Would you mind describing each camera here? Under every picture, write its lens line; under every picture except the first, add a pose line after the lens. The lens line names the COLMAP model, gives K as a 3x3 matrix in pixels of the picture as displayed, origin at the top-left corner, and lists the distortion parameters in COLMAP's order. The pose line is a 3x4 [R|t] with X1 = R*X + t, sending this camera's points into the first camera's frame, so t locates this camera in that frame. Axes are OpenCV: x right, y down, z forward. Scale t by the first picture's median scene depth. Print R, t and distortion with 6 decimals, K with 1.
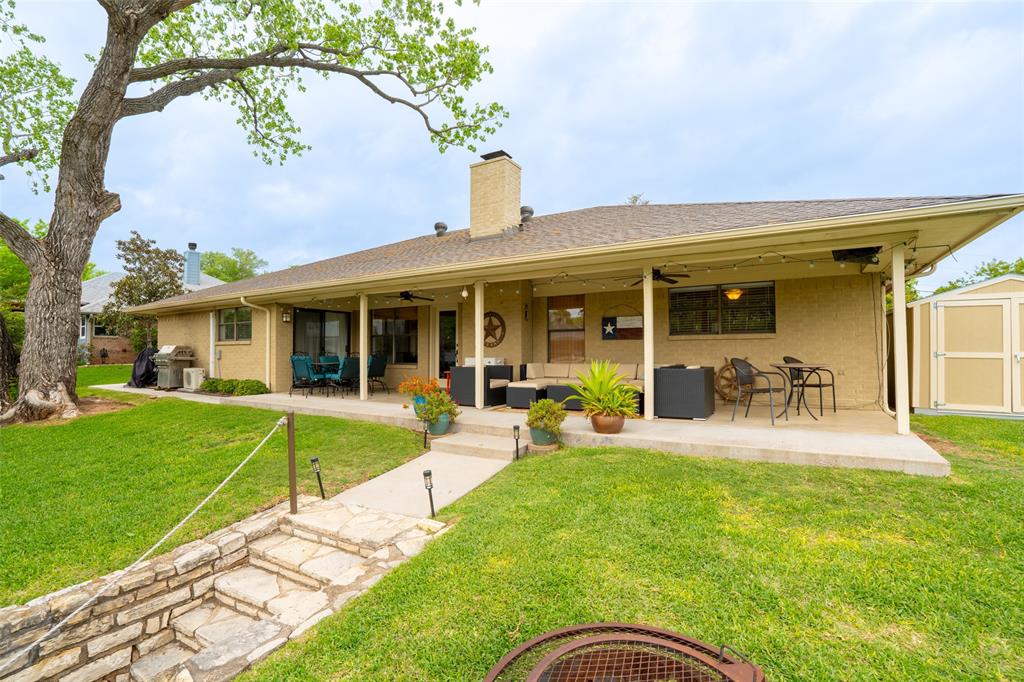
lens RADIAL K [[478.0, 0, 512.7], [0, 478.0, 345.5], [0, 0, 1]] dist [-0.062181, 0.020623]
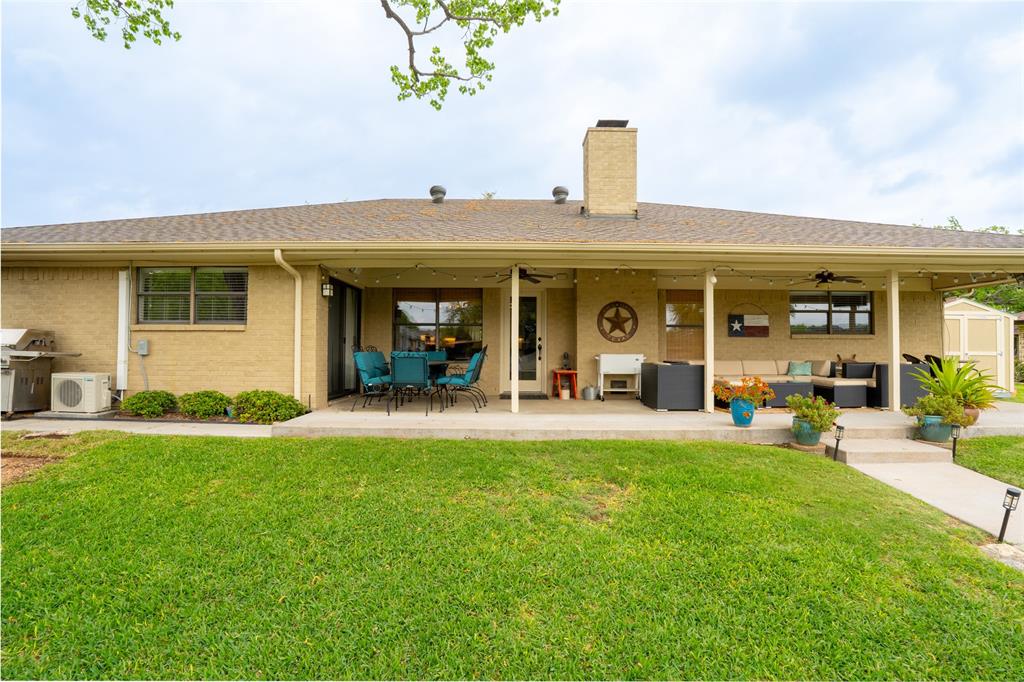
lens RADIAL K [[478.0, 0, 514.8], [0, 478.0, 339.1], [0, 0, 1]] dist [-0.062181, 0.020623]
pose [[0.848065, 0.019903, 0.529518, -0.590380], [-0.015081, 0.999796, -0.013426, 0.010670], [-0.529677, 0.003400, 0.848192, 0.325516]]
